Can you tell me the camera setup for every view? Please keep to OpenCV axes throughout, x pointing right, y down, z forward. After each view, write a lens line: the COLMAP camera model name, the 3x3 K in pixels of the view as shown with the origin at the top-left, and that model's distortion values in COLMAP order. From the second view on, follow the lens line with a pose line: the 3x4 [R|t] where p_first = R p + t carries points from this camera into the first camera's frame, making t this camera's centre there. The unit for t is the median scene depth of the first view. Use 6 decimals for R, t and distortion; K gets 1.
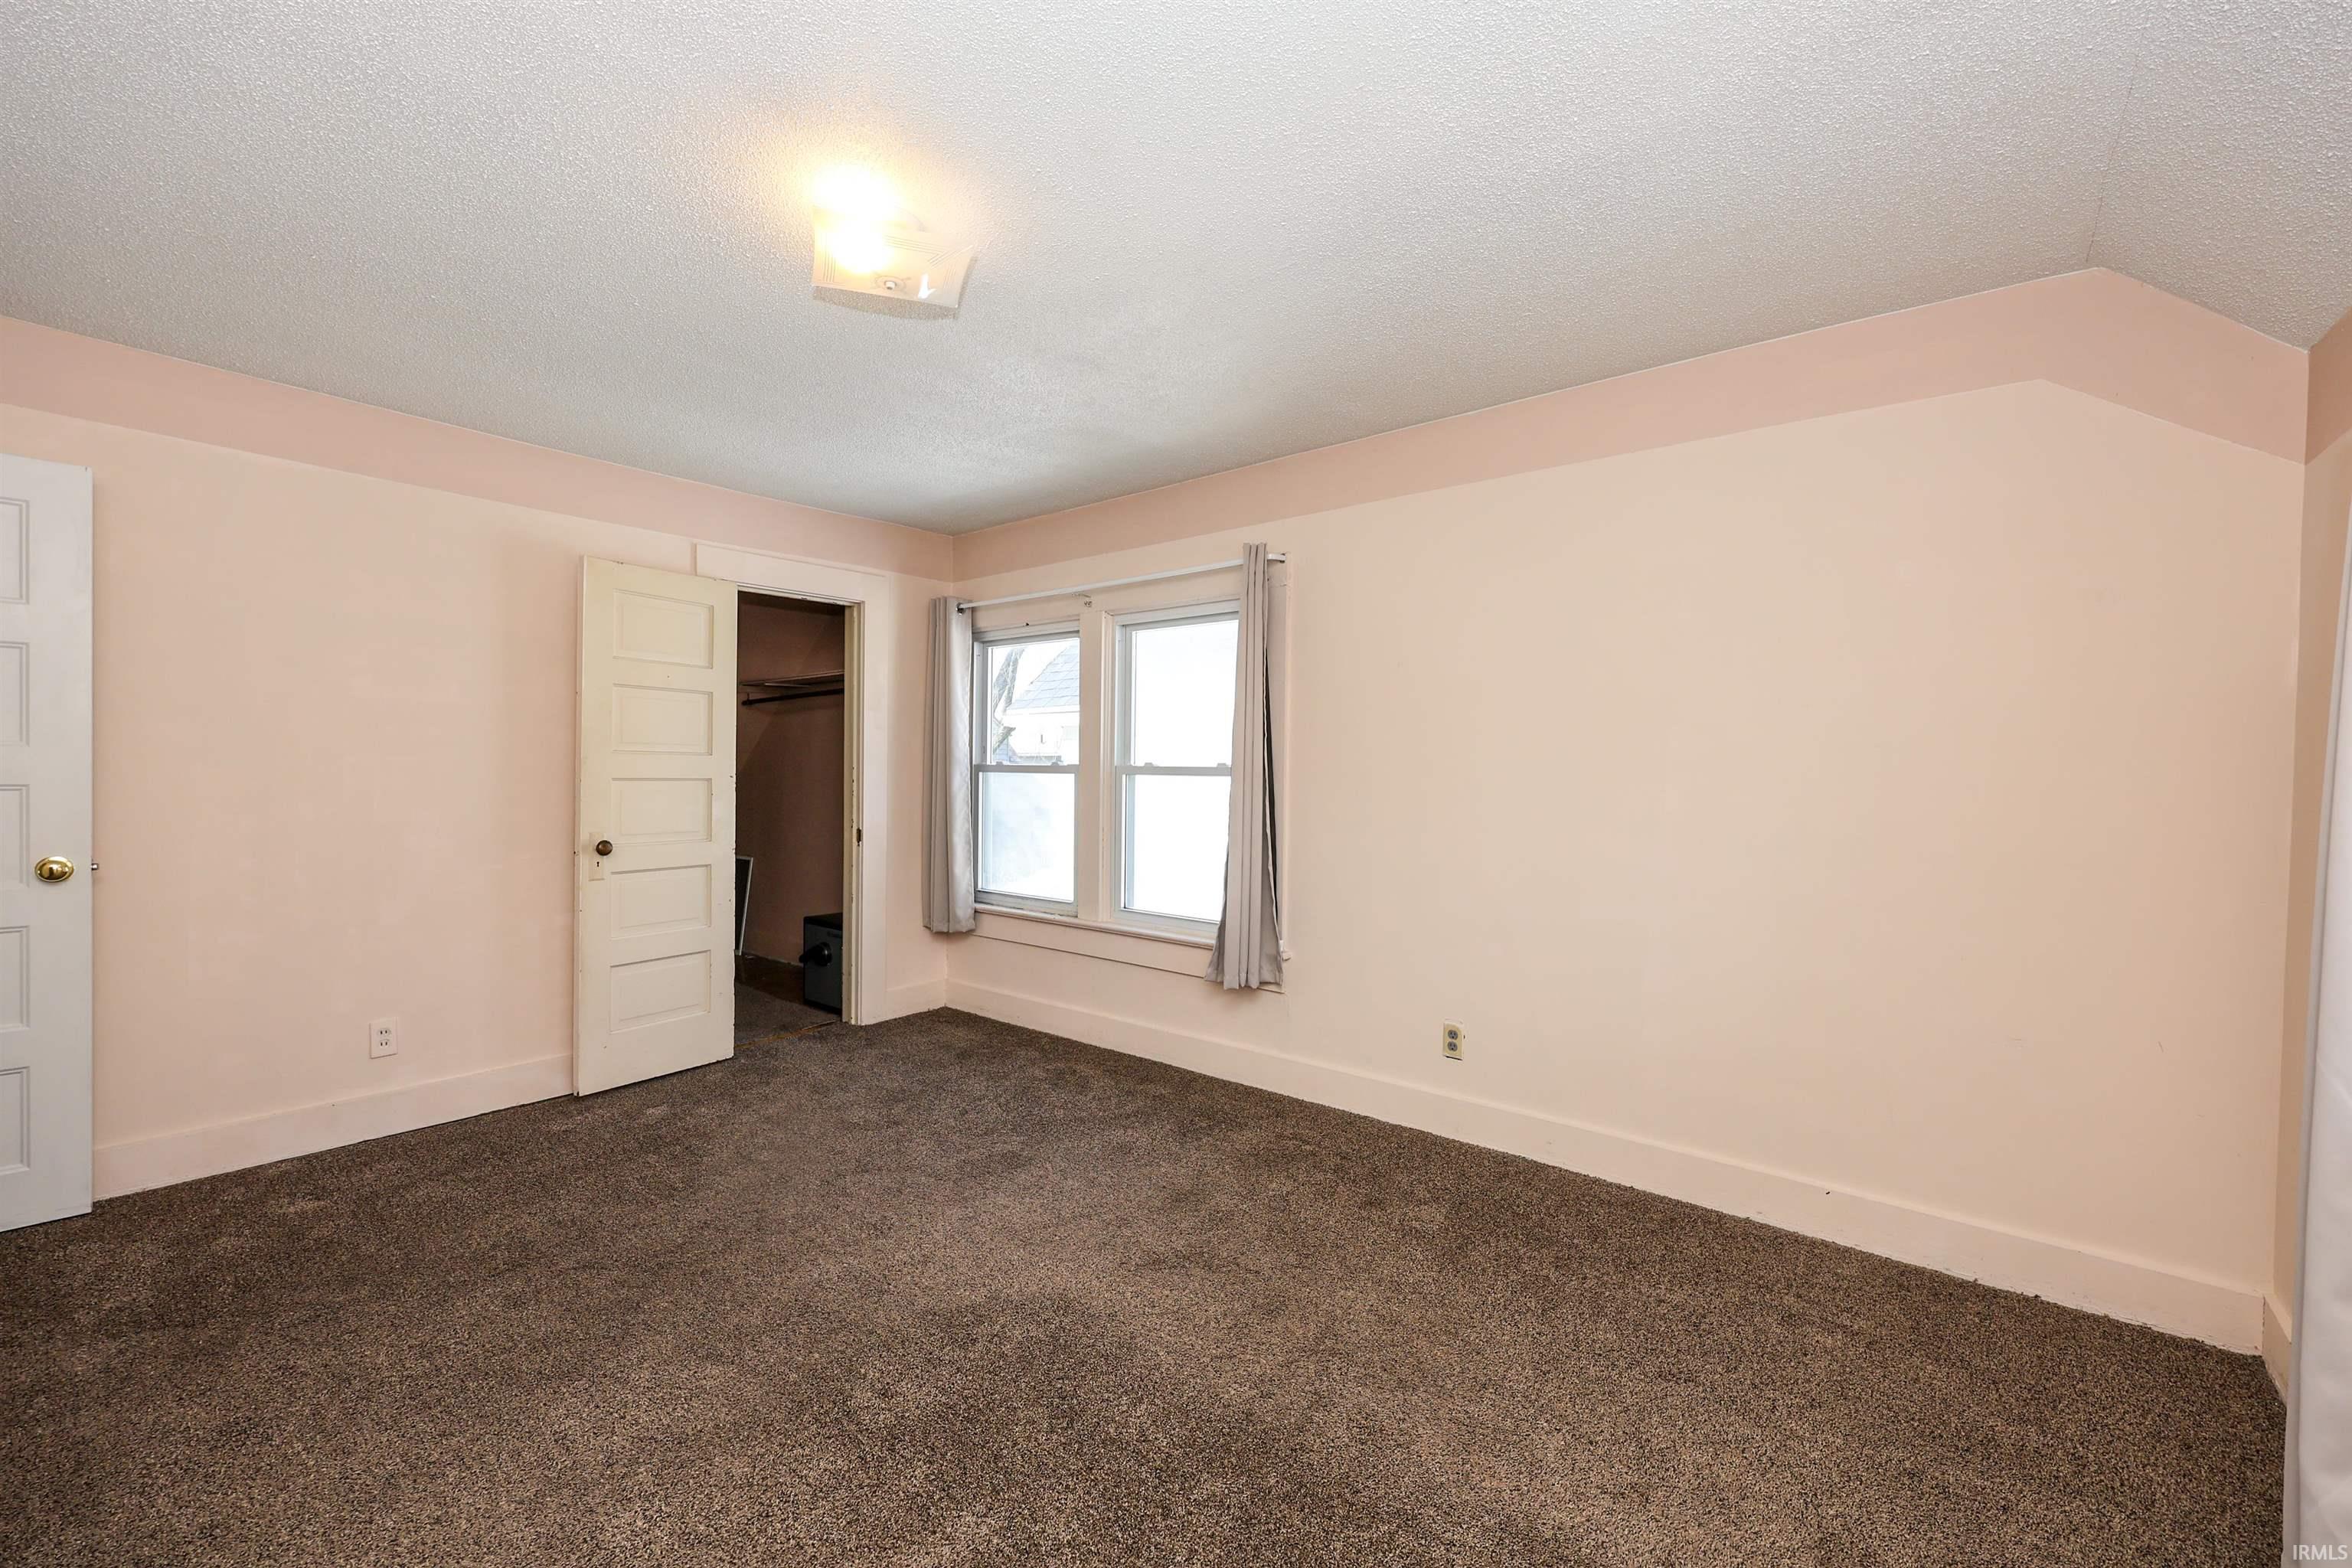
lens RADIAL K [[957.1, 0, 1179.7], [0, 957.1, 778.3], [0, 0, 1]] dist [-0.000623, 0.000376]
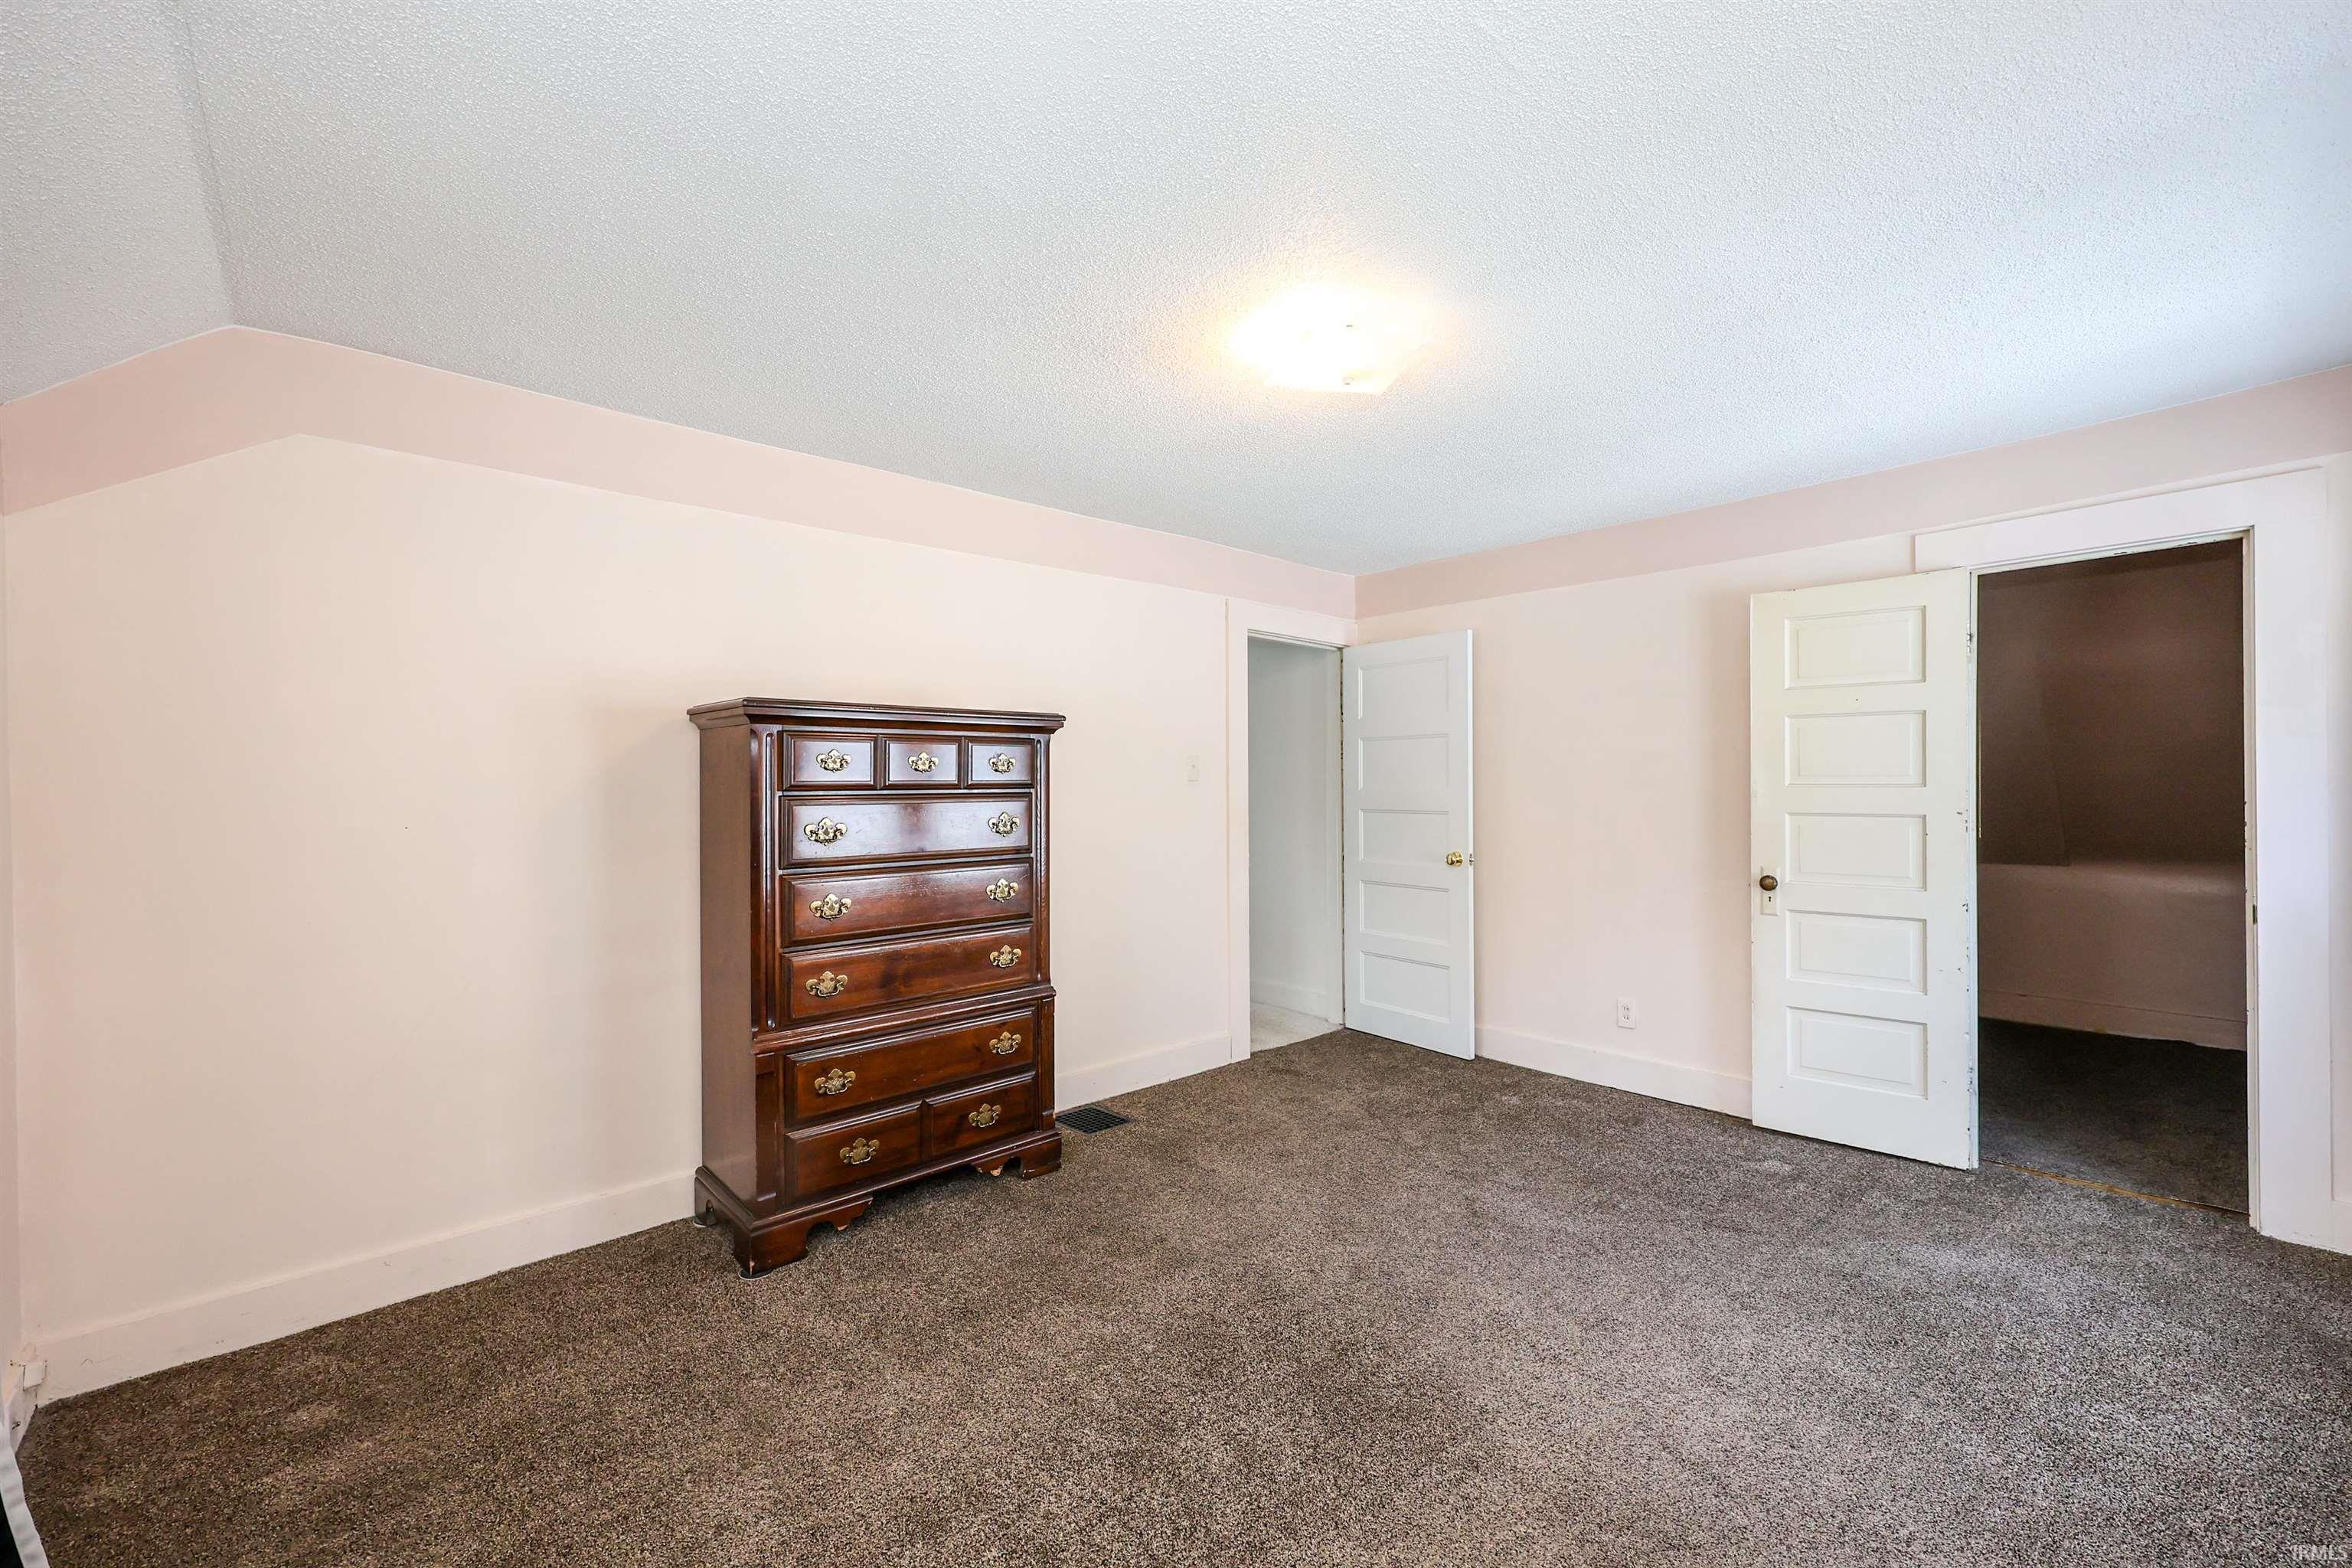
lens RADIAL K [[957.1, 0, 1180.1], [0, 957.1, 787.8], [0, 0, 1]] dist [-0.000623, 0.000376]
pose [[-0.152581, -0.000272, -0.988291, 0.469879], [-0.003826, 0.999993, 0.000315, -0.023922], [0.988284, 0.003829, -0.152581, 0.549571]]
